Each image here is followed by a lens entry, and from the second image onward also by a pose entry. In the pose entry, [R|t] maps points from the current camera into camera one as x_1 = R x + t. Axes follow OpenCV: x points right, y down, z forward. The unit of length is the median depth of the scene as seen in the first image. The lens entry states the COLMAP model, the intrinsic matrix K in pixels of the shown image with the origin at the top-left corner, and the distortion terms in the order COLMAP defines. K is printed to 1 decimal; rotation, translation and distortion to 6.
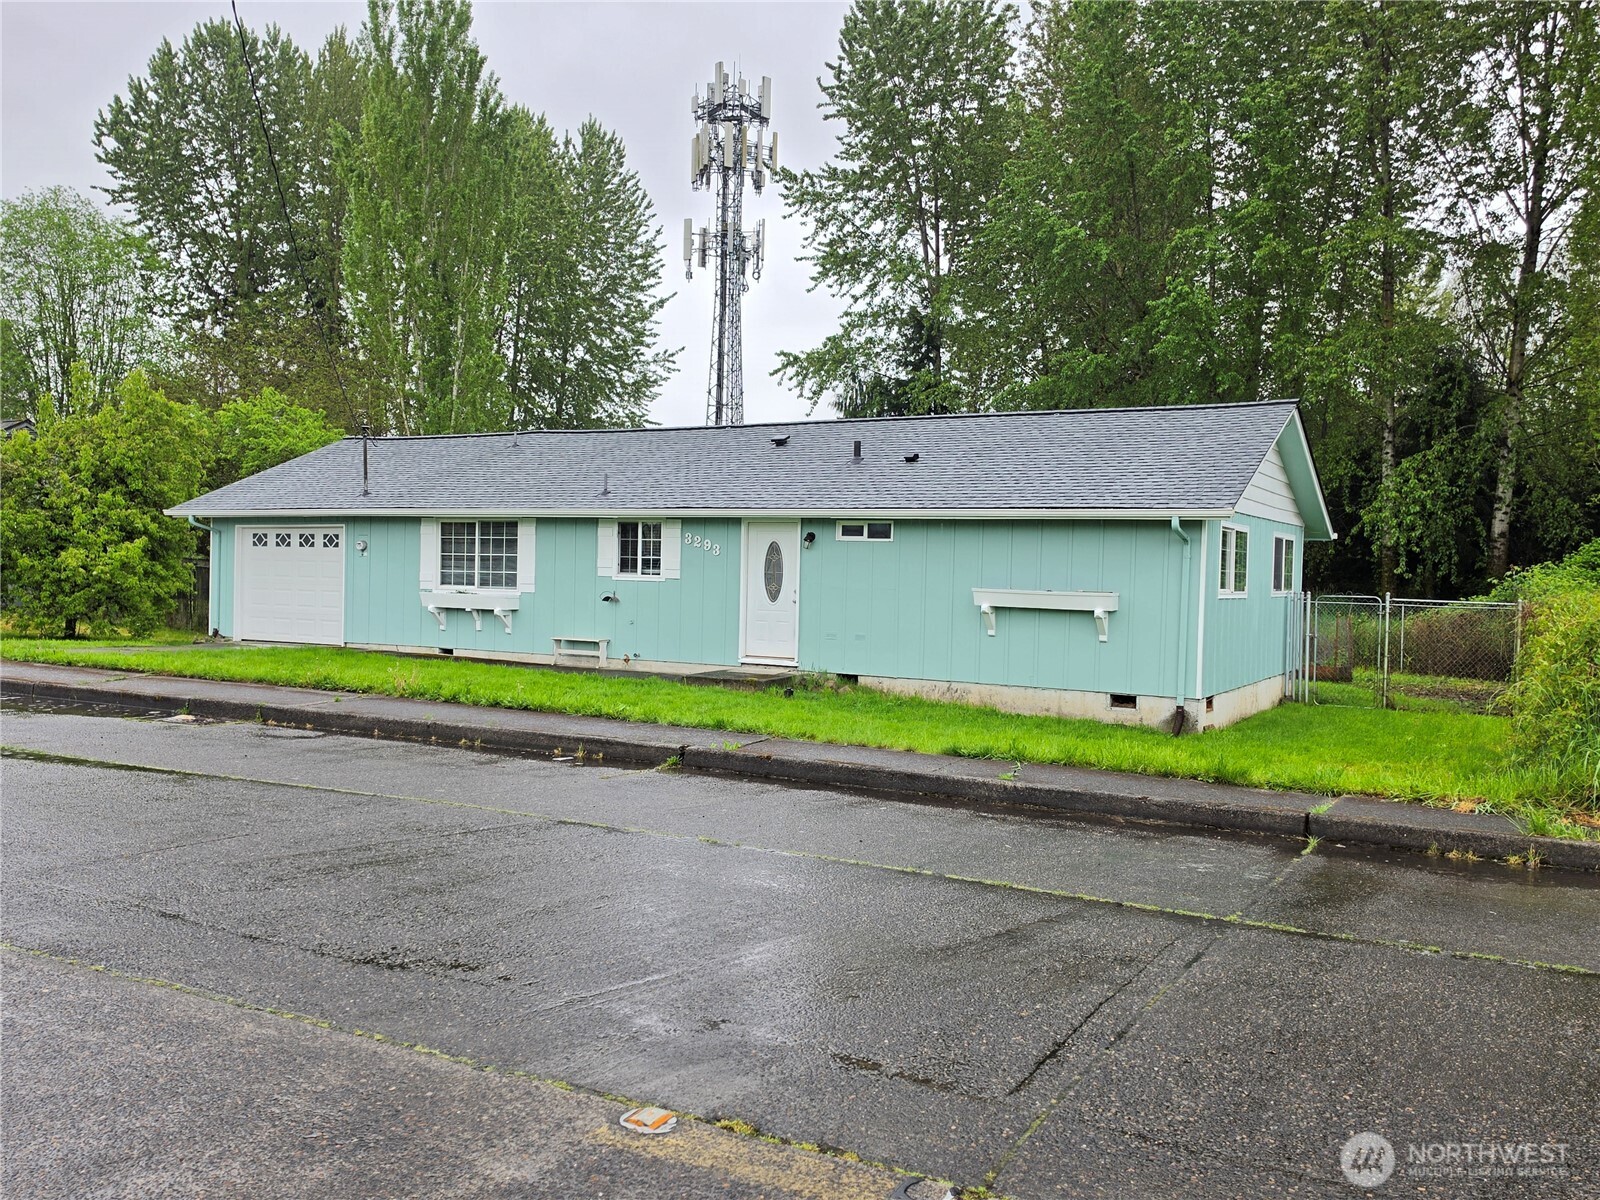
lens RADIAL K [[1283.6, 0, 800.0], [0, 1283.6, 600.0], [0, 0, 1]] dist [0.118827, -0.002308]
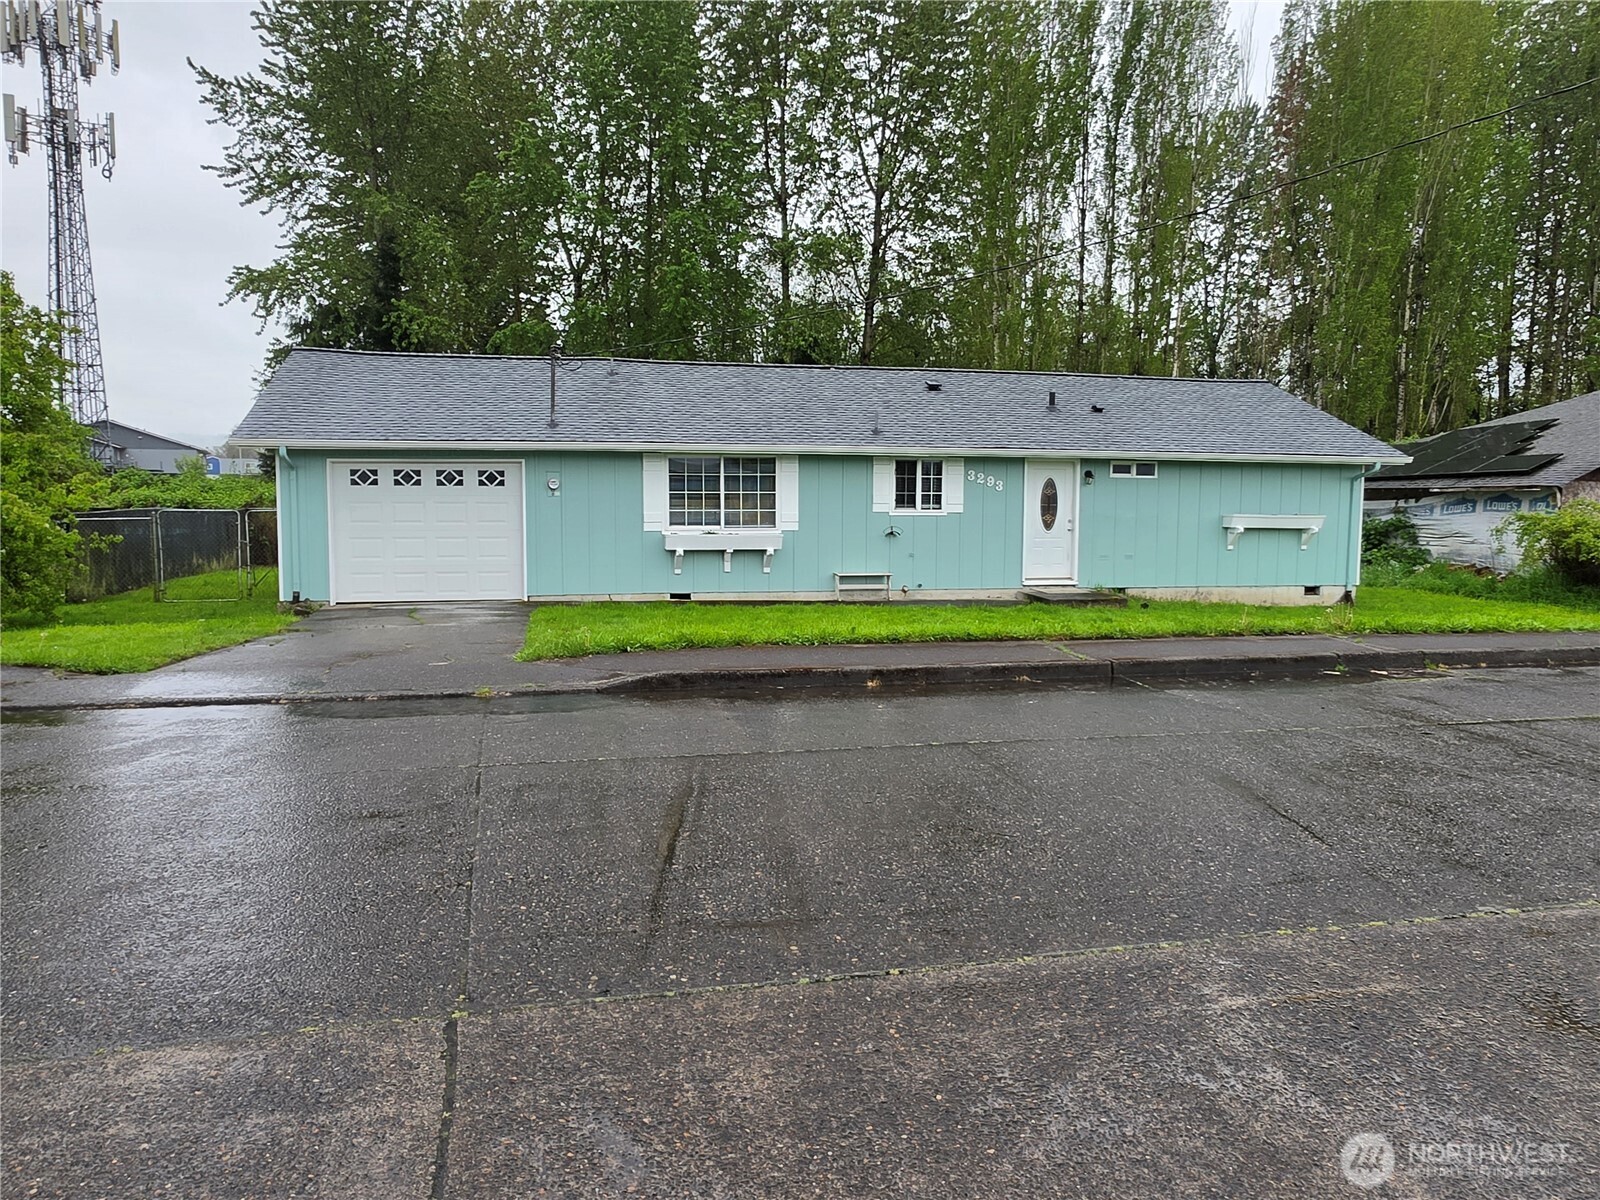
lens RADIAL K [[1057.3, 0, 800.0], [0, 1057.3, 600.0], [0, 0, 1]] dist [0.014101, -0.004766]
pose [[0.760074, -0.081203, 0.644743, -0.632767], [0.026753, 0.995231, 0.093808, -0.024774], [-0.649285, -0.054053, 0.758622, 0.323586]]
